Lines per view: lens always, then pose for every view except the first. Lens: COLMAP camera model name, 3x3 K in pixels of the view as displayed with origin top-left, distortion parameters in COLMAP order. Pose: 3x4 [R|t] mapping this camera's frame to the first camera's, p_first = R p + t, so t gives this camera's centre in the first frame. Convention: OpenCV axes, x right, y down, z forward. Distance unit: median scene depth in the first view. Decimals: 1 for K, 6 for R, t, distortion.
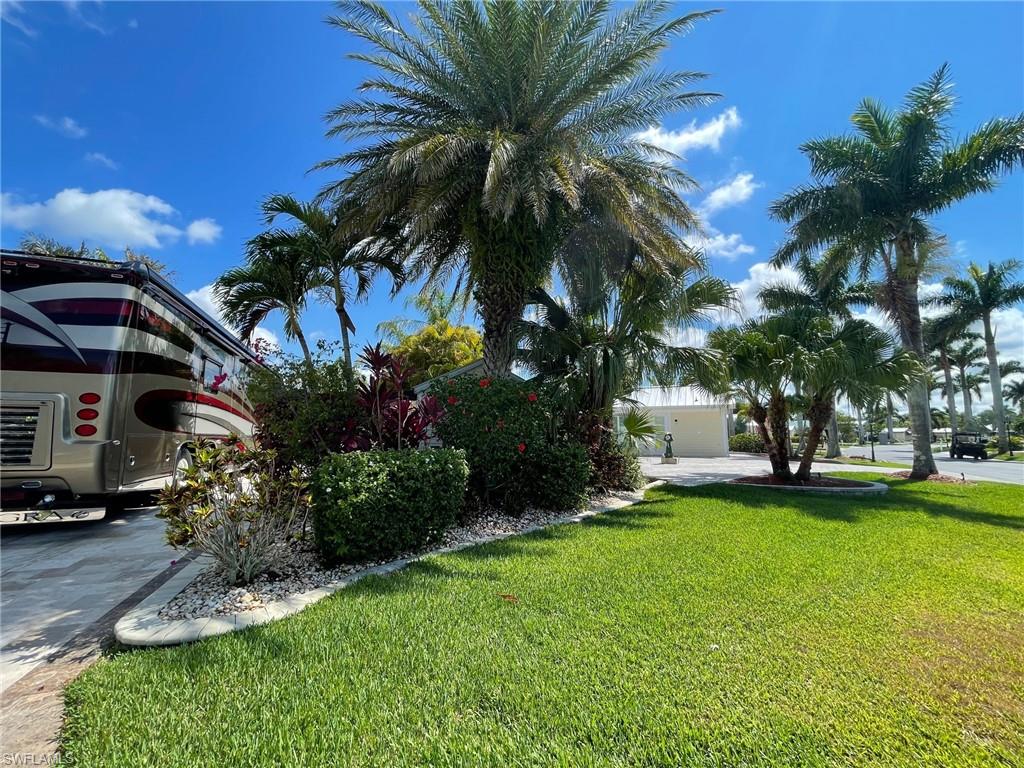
lens RADIAL K [[408.8, 0, 515.6], [0, 408.8, 382.6], [0, 0, 1]] dist [-0.000563, -0.000039]
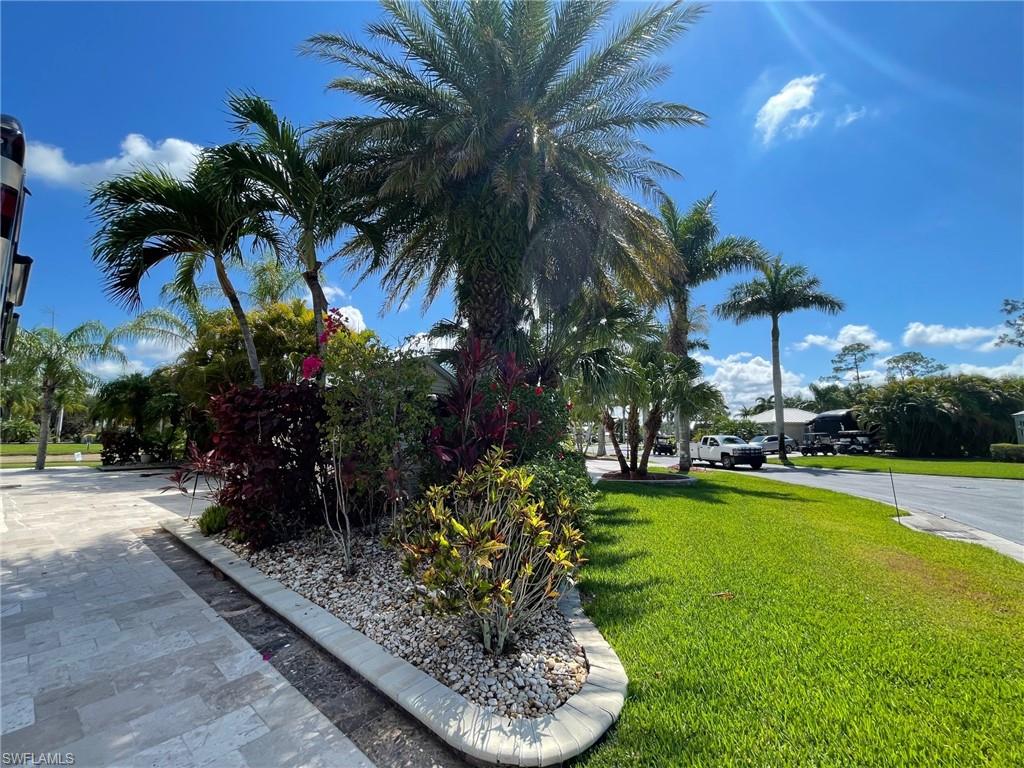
lens RADIAL K [[408.8, 0, 513.1], [0, 408.8, 387.3], [0, 0, 1]] dist [-0.000563, -0.000039]
pose [[0.848760, 0.068487, 0.524325, -1.045919], [-0.072137, 0.997303, -0.013494, 0.020111], [-0.523835, -0.026371, 0.851411, 0.349157]]
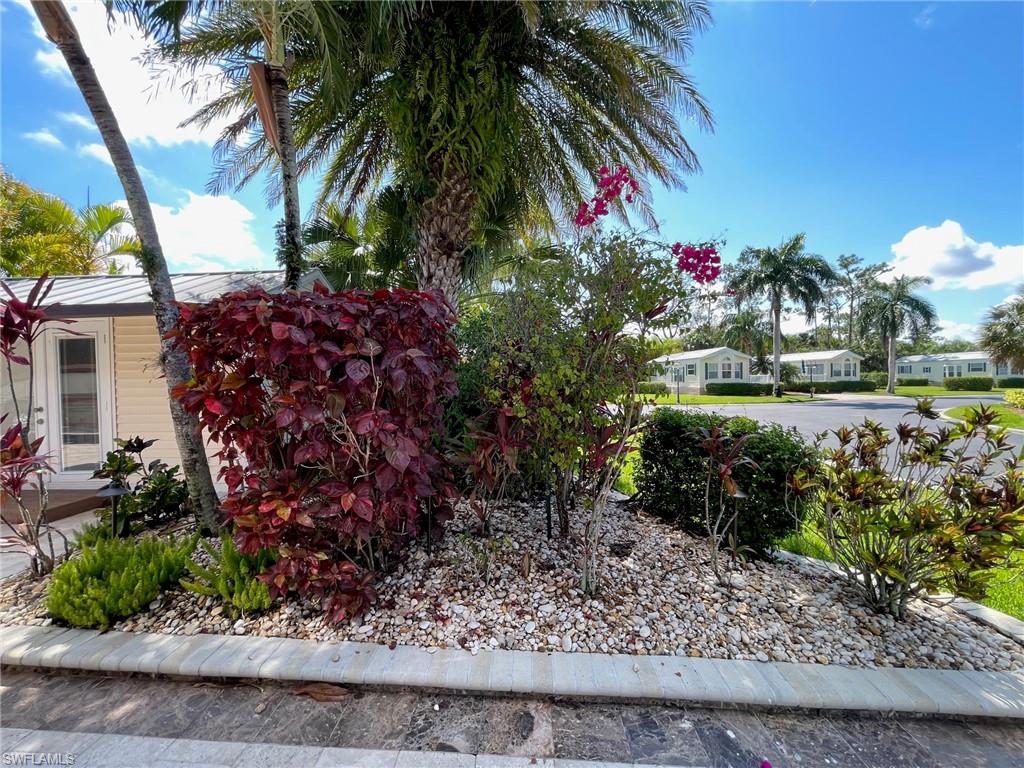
lens RADIAL K [[408.8, 0, 512.2], [0, 408.8, 383.5], [0, 0, 1]] dist [-0.000563, -0.000039]
pose [[0.373227, -0.021556, 0.927490, -1.497172], [-0.096546, 0.993399, 0.061939, 0.120291], [-0.922703, -0.112663, 0.368682, 1.327153]]
